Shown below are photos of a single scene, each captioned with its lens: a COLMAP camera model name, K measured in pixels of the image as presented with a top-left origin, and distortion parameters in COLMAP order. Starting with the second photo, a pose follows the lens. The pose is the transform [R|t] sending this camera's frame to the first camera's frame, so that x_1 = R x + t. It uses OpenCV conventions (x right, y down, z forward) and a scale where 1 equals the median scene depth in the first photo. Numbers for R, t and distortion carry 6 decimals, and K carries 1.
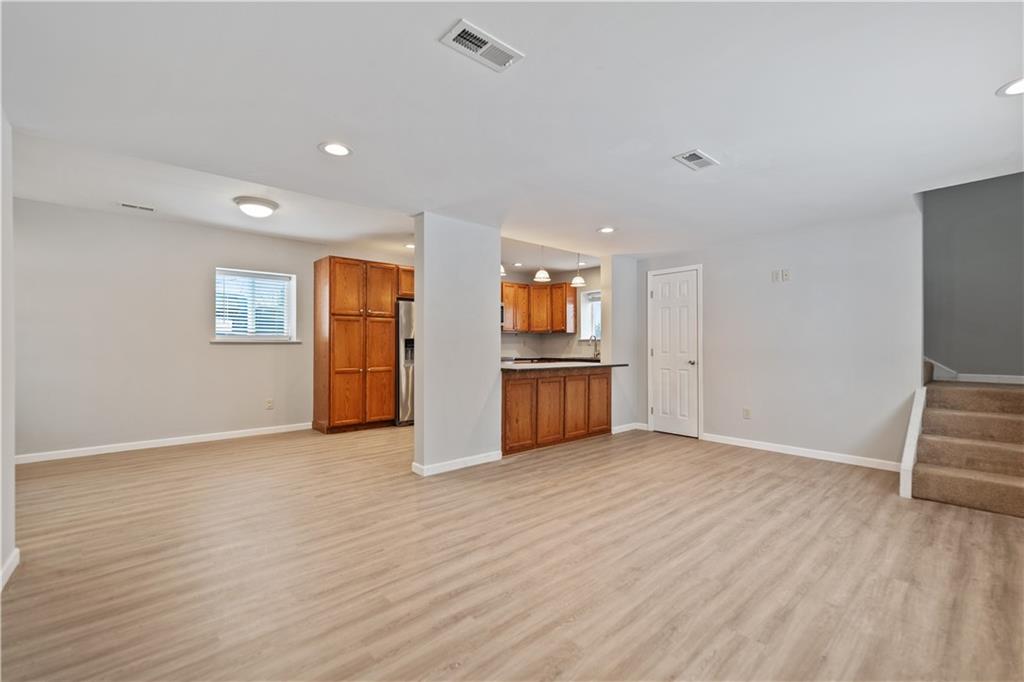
lens RADIAL K [[439.2, 0, 516.1], [0, 439.2, 342.7], [0, 0, 1]] dist [0.000050, 0.000054]
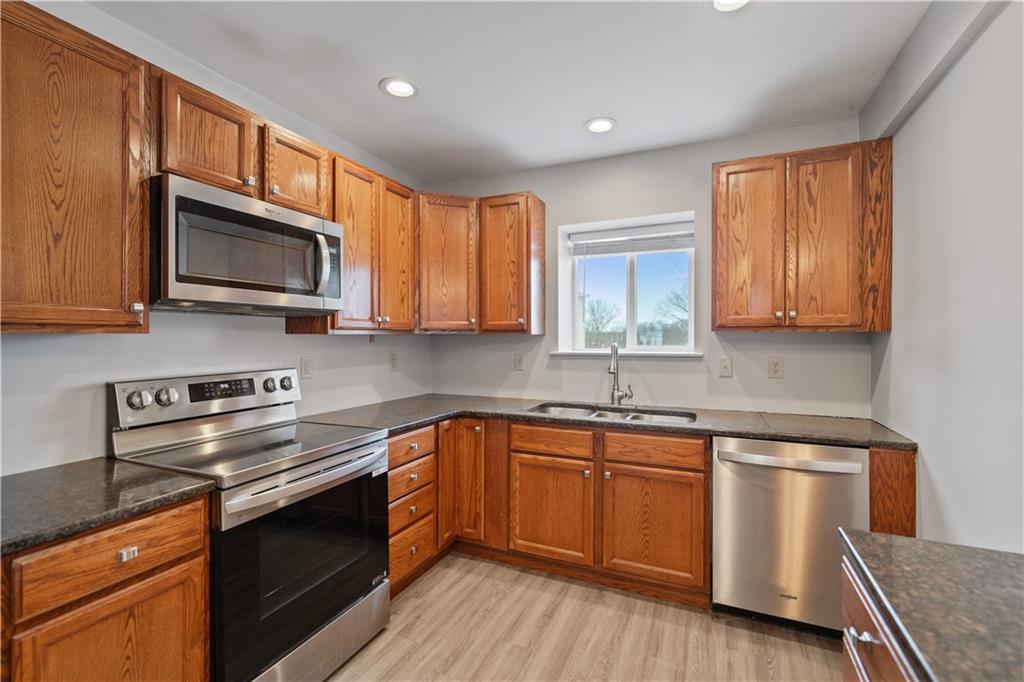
lens RADIAL K [[444.0, 0, 517.4], [0, 444.0, 336.3], [0, 0, 1]] dist [-0.000450, -0.000168]
pose [[0.909637, 0.000260, 0.415405, -0.066439], [-0.001439, 0.999996, 0.002526, -0.035743], [-0.415402, -0.002895, 0.909633, 1.081243]]
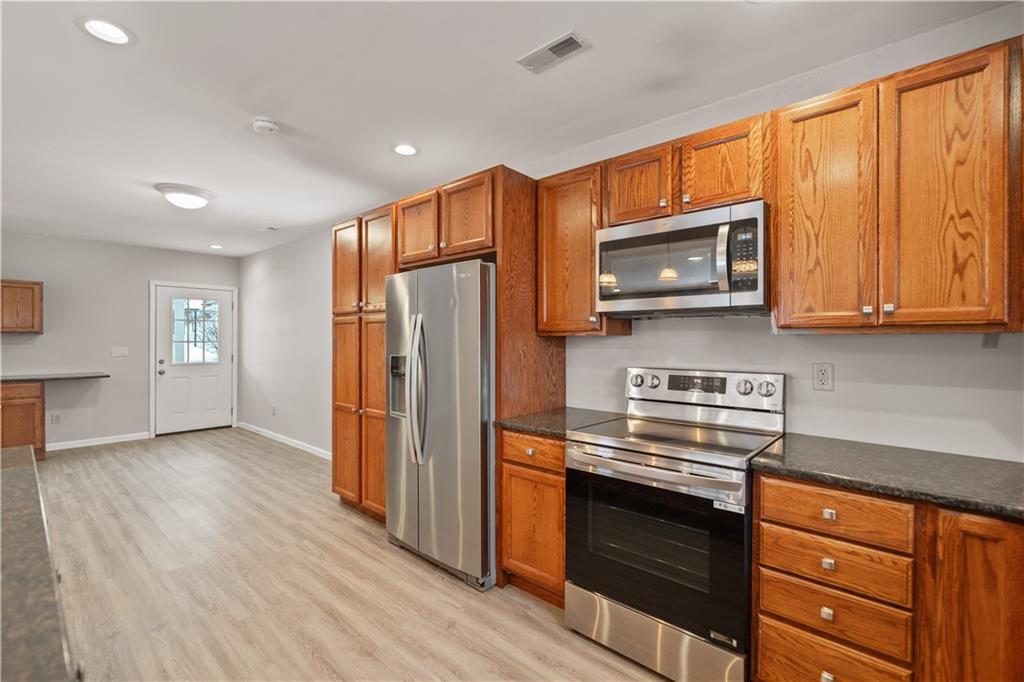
lens RADIAL K [[451.4, 0, 515.4], [0, 451.4, 338.3], [0, 0, 1]] dist [0.000960, 0.000320]
pose [[0.121512, -0.001348, -0.992589, 0.282093], [0.000314, 0.999999, -0.001320, -0.032942], [0.992590, -0.000151, 0.121513, 1.303235]]
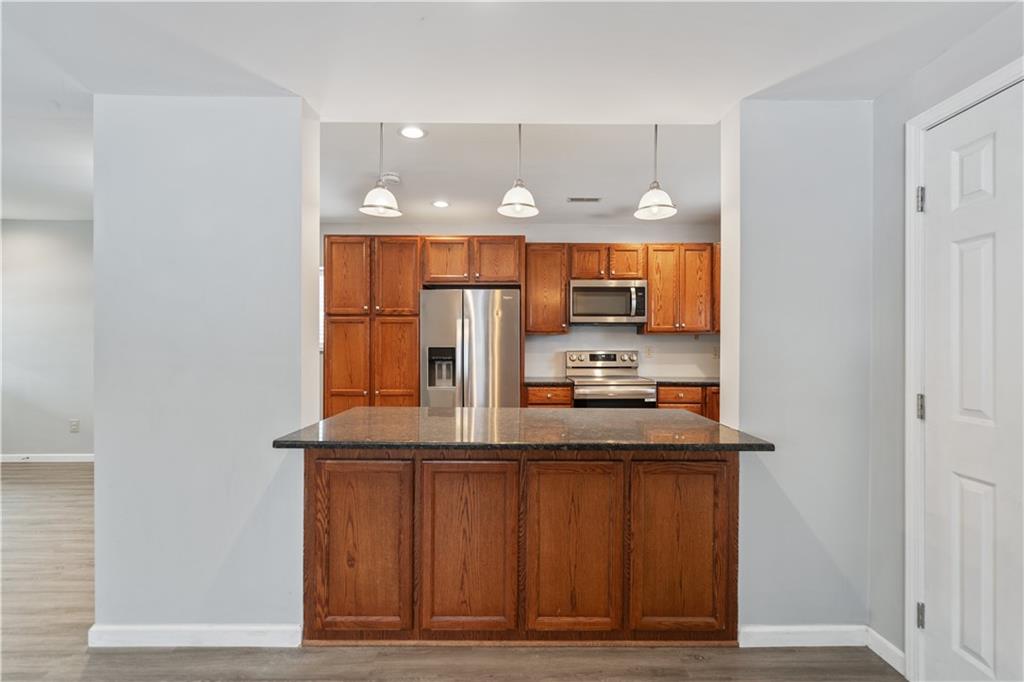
lens RADIAL K [[459.4, 0, 514.9], [0, 459.4, 340.9], [0, 0, 1]] dist [-0.000850, -0.000245]
pose [[0.751820, -0.001548, -0.659367, 0.352321], [0.000436, 0.999998, -0.001850, -0.021535], [0.659369, 0.001104, 0.751819, 0.698803]]
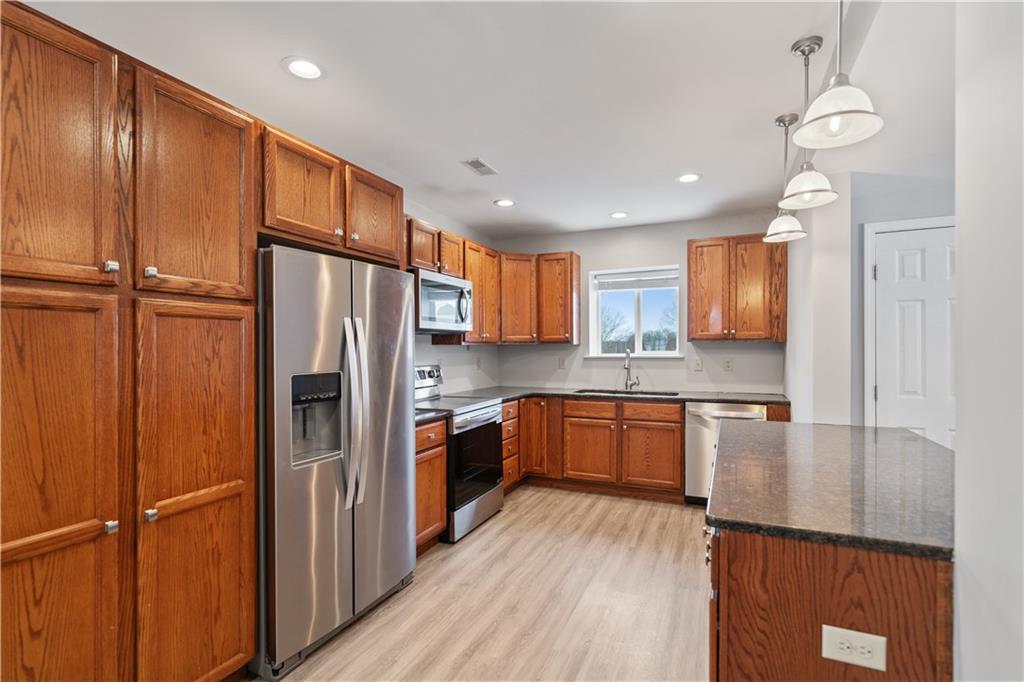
lens RADIAL K [[473.8, 0, 516.0], [0, 473.8, 349.8], [0, 0, 1]] dist [-0.000985, -0.000195]
pose [[0.908664, -0.006943, 0.417469, -0.304064], [0.003050, 0.999945, 0.009992, -0.035723], [-0.417516, -0.007806, 0.908636, 0.793421]]
